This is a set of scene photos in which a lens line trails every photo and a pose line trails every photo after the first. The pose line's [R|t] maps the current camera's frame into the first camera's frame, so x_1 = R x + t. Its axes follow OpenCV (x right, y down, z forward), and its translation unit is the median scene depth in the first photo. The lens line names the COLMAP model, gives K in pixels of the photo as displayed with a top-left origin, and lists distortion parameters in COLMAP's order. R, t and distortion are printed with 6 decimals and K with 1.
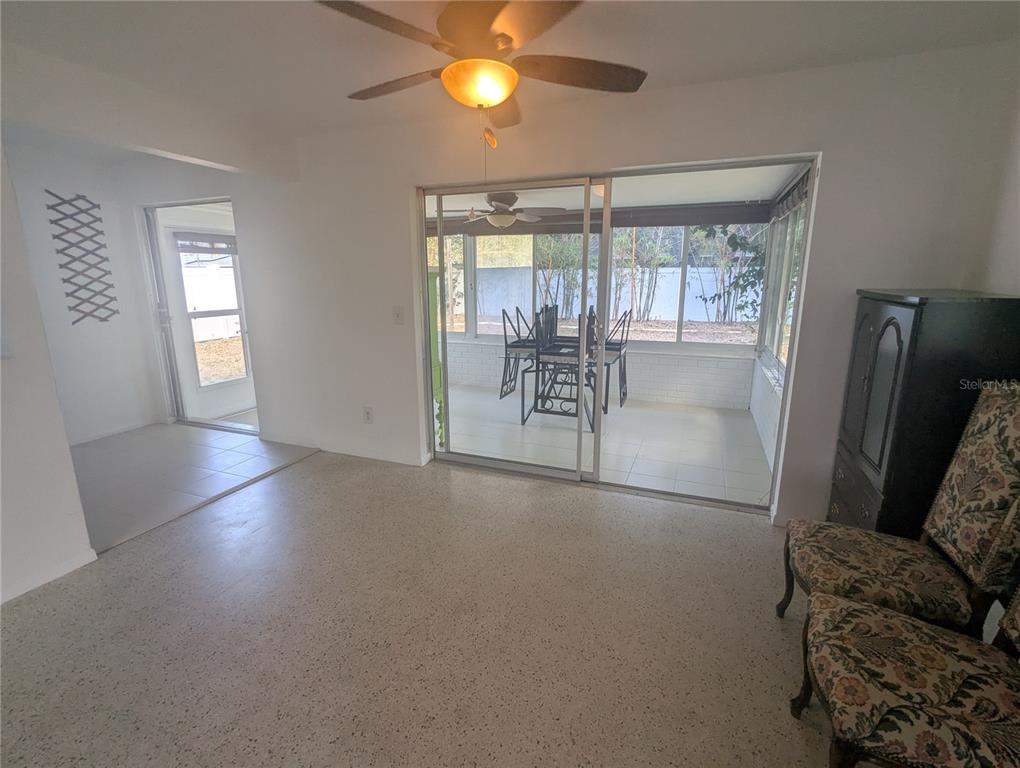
lens RADIAL K [[485.8, 0, 508.5], [0, 485.8, 382.8], [0, 0, 1]] dist [-0.000951, 0.001363]
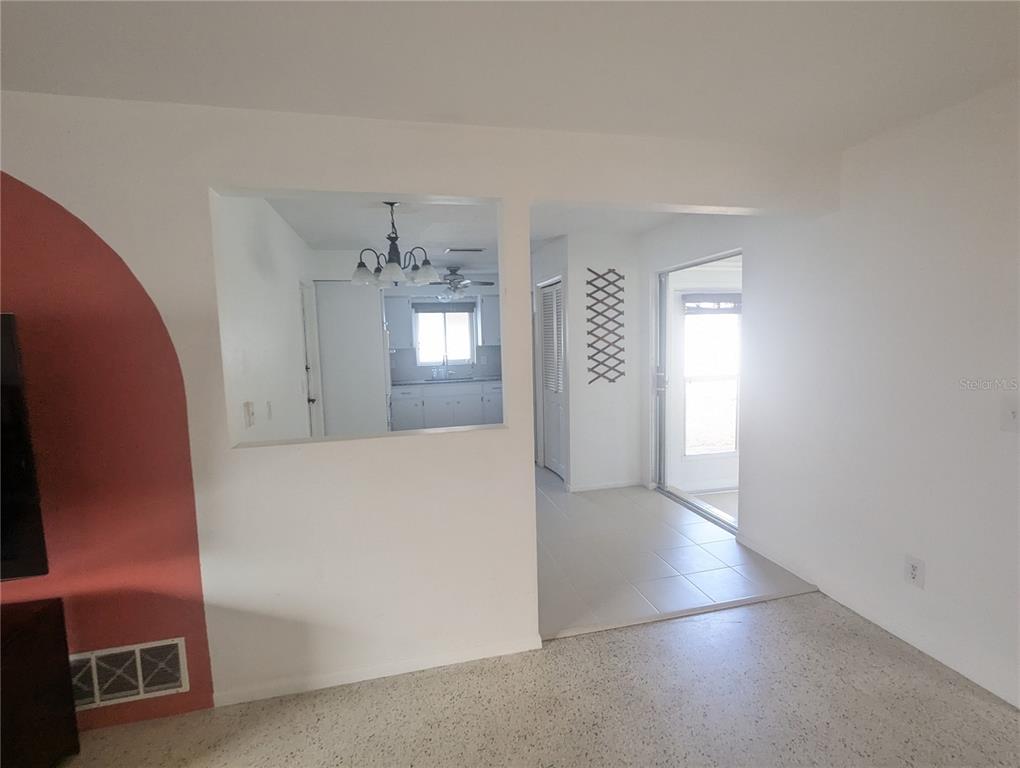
lens RADIAL K [[485.8, 0, 508.5], [0, 485.8, 382.8], [0, 0, 1]] dist [-0.000951, 0.001363]
pose [[0.576932, 0.064166, -0.814268, -0.094835], [-0.154887, 0.987416, -0.031931, -0.056798], [0.801972, 0.144541, 0.579611, 0.200876]]
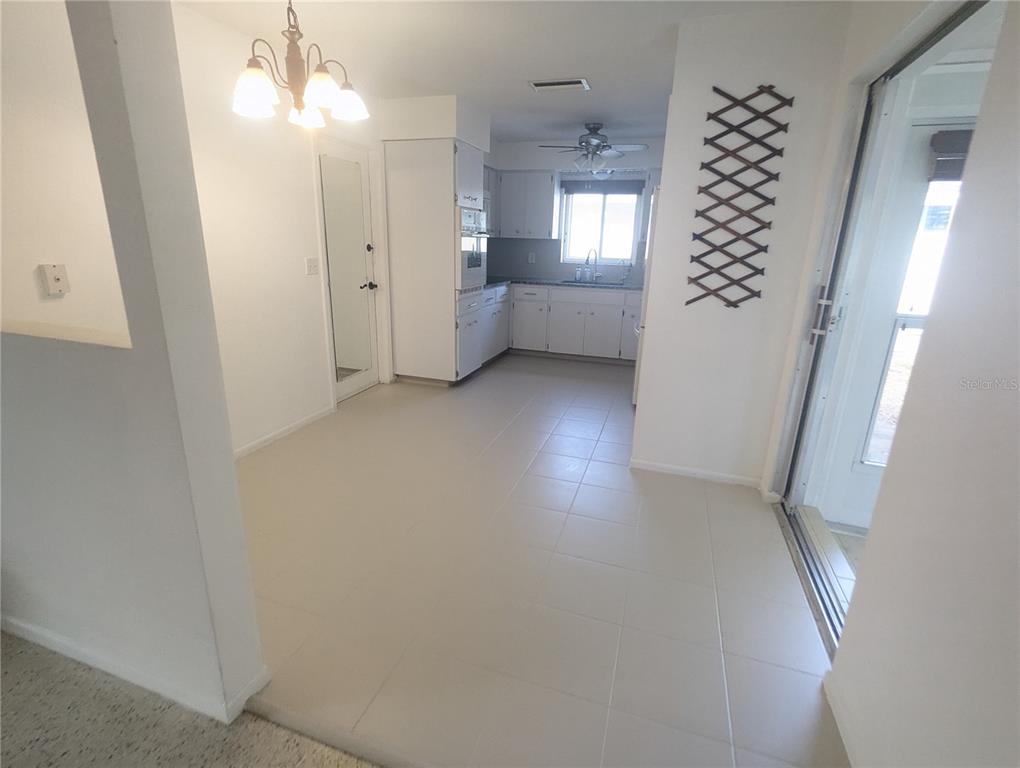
lens RADIAL K [[485.8, 0, 508.5], [0, 485.8, 382.8], [0, 0, 1]] dist [-0.000951, 0.001363]
pose [[0.060330, 0.288041, -0.955716, -0.244394], [-0.250617, 0.931161, 0.264820, -0.131578], [0.966205, 0.223542, 0.128365, 0.685547]]
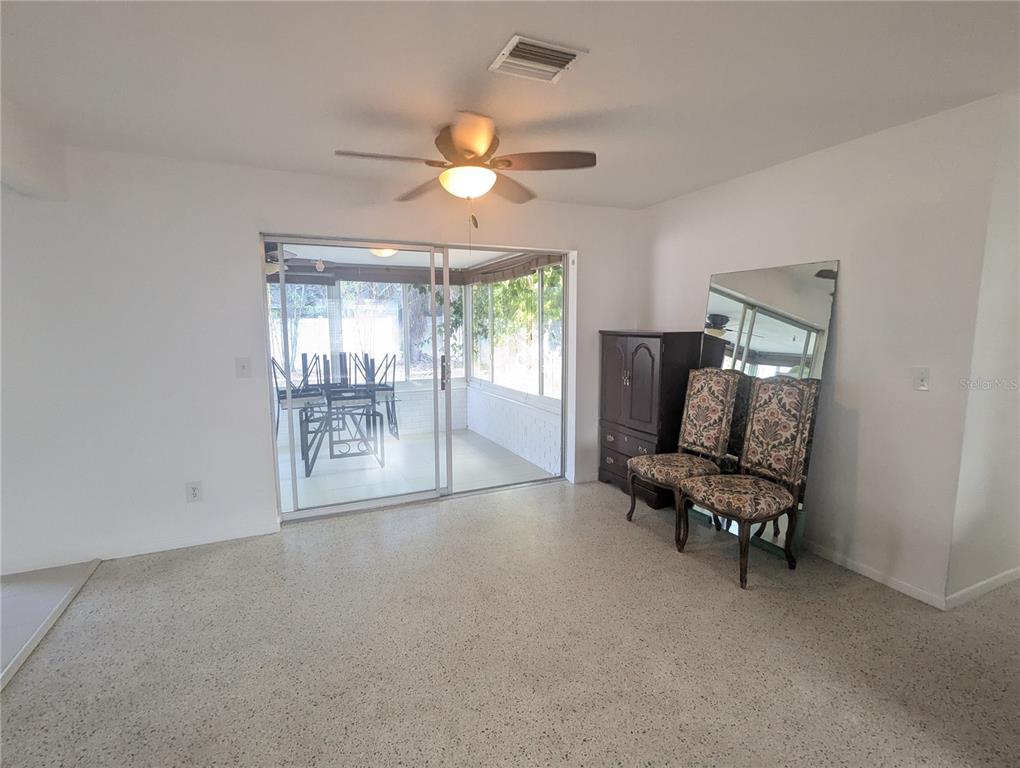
lens RADIAL K [[485.8, 0, 508.5], [0, 485.8, 382.8], [0, 0, 1]] dist [-0.000951, 0.001363]
pose [[0.691579, -0.090204, 0.716646, -0.436035], [0.161747, 0.986315, -0.031942, -0.002769], [-0.703957, 0.138005, 0.696706, 0.026360]]
